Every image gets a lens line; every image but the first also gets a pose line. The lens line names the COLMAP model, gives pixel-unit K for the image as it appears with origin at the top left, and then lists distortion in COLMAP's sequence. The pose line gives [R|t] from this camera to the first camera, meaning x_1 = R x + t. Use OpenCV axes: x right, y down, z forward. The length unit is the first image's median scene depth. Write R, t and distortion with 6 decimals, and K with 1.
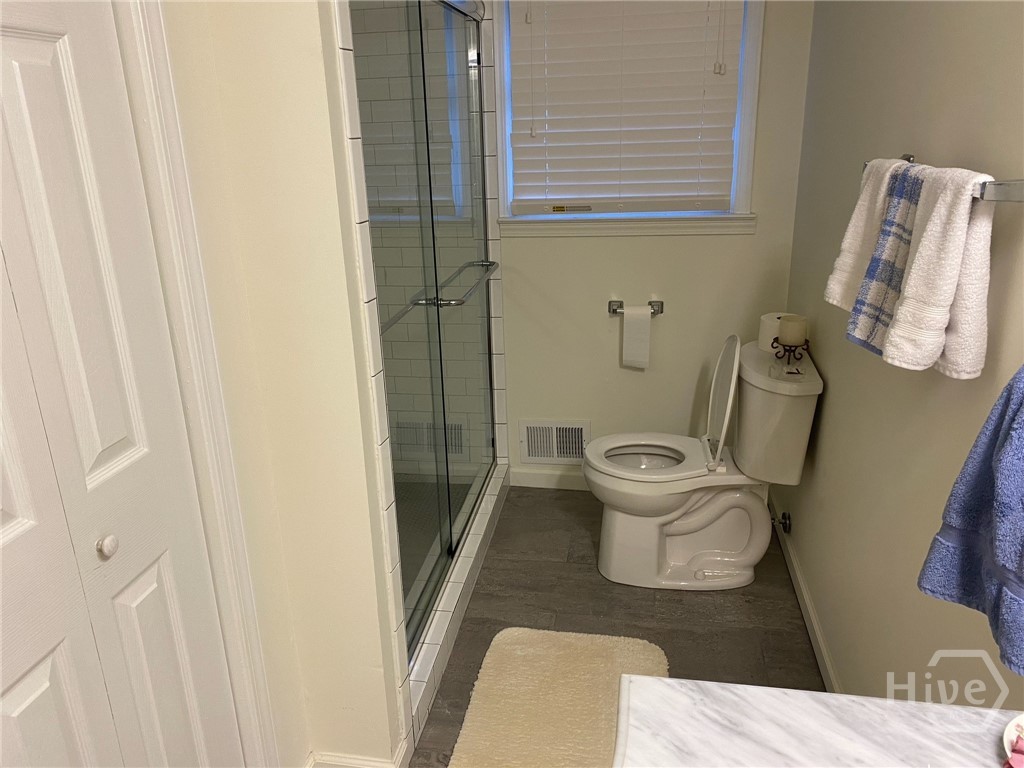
lens RADIAL K [[779.8, 0, 512.0], [0, 779.8, 384.0], [0, 0, 1]] dist [0.099963, -0.111471]
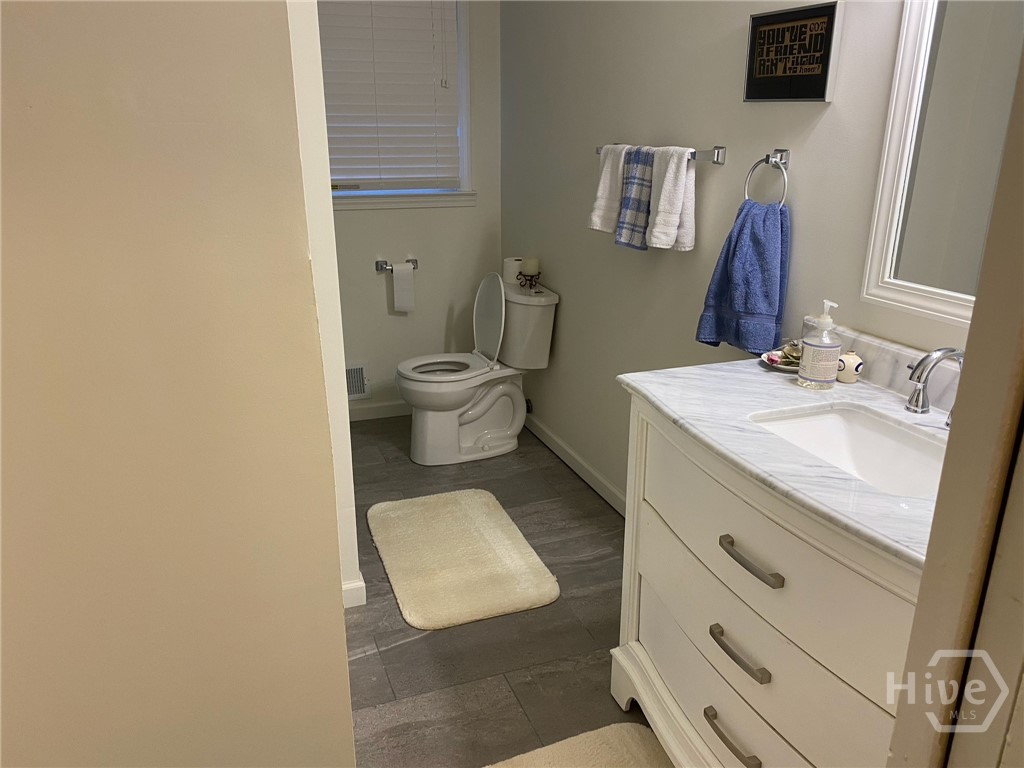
lens RADIAL K [[779.8, 0, 512.0], [0, 779.8, 384.0], [0, 0, 1]] dist [0.099963, -0.111471]
pose [[0.864829, -0.133217, 0.484070, -0.628773], [0.135670, 0.990295, 0.030146, 0.157564], [-0.483388, 0.039603, 0.874510, -0.395568]]
